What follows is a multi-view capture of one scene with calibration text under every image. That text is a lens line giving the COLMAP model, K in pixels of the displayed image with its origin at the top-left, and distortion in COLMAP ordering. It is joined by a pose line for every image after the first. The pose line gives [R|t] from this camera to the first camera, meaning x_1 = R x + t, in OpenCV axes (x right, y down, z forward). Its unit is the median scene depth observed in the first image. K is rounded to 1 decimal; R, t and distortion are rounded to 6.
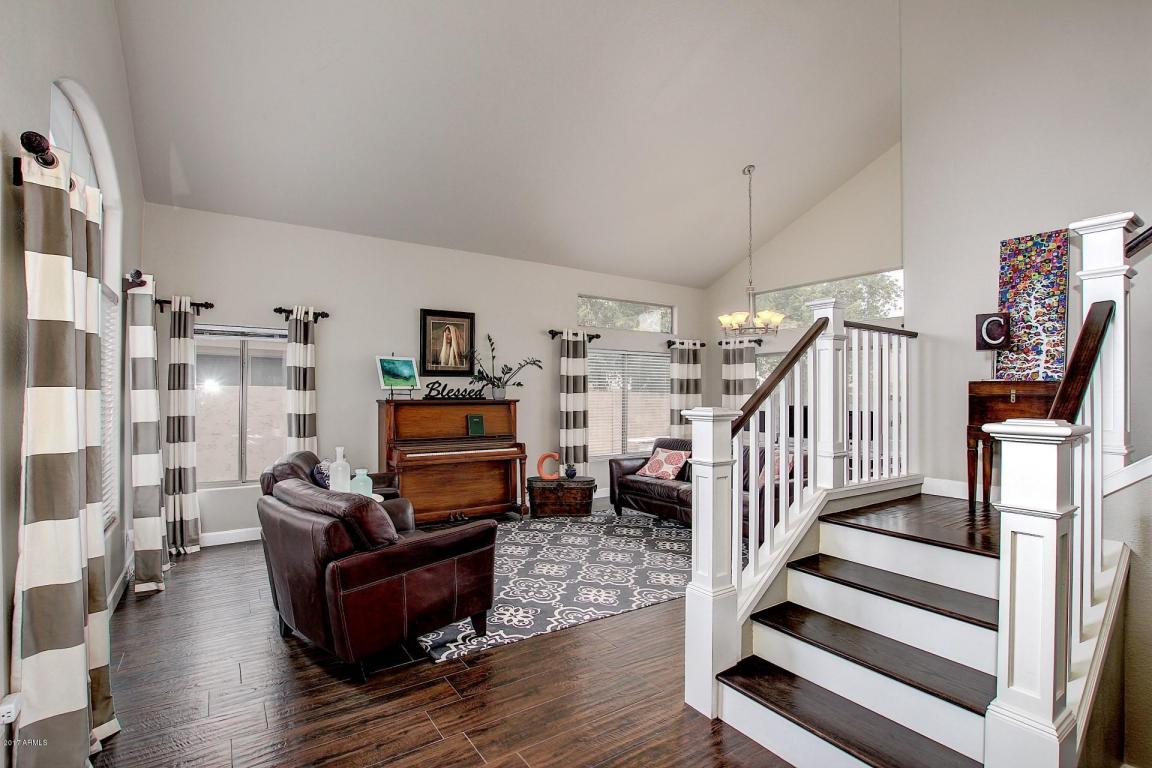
lens RADIAL K [[546.8, 0, 582.8], [0, 546.8, 390.3], [0, 0, 1]] dist [-0.024312, 0.002195]
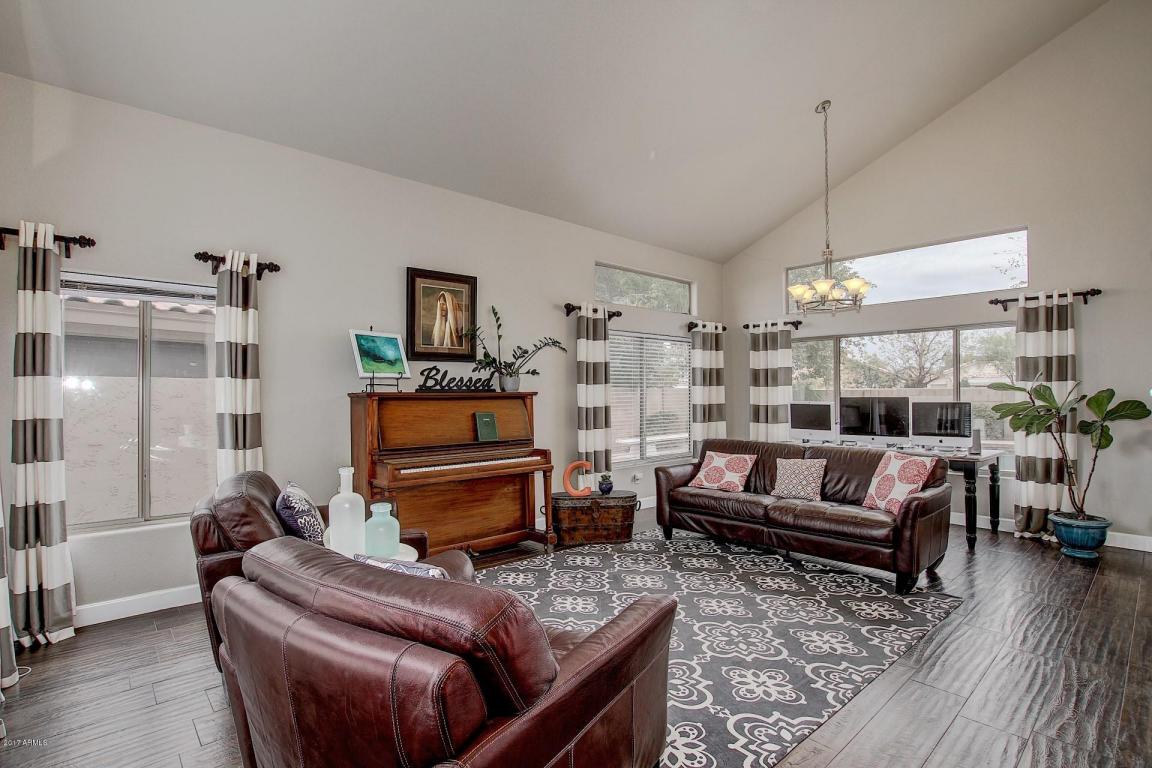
lens RADIAL K [[546.8, 0, 570.3], [0, 546.8, 390.6], [0, 0, 1]] dist [-0.024312, 0.002195]
pose [[0.990254, -0.007195, 0.139087, -0.187532], [0.007225, 0.999974, 0.000285, 0.016009], [-0.139085, 0.000723, 0.990280, 0.256794]]
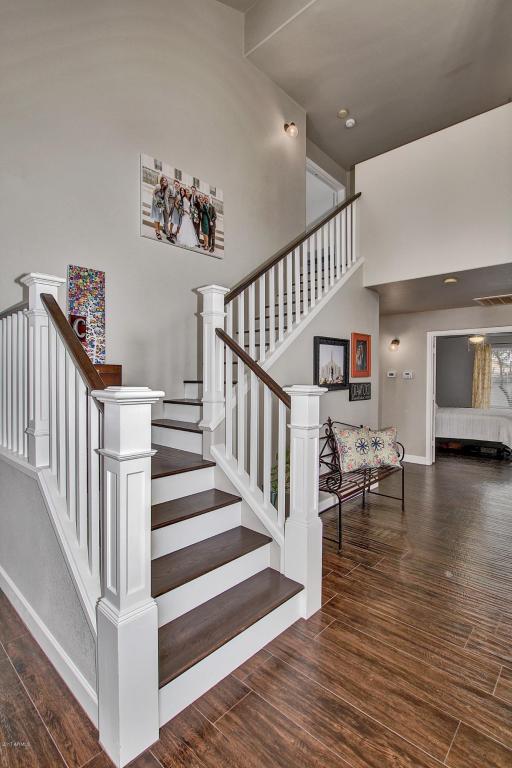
lens RADIAL K [[364.5, 0, 254.9], [0, 364.5, 379.8], [0, 0, 1]] dist [-0.024312, 0.002195]
pose [[-0.232184, -0.012297, 0.972594, -0.565095], [-0.005606, 0.999920, 0.011304, 0.024658], [-0.972656, -0.002828, -0.232234, 1.600615]]
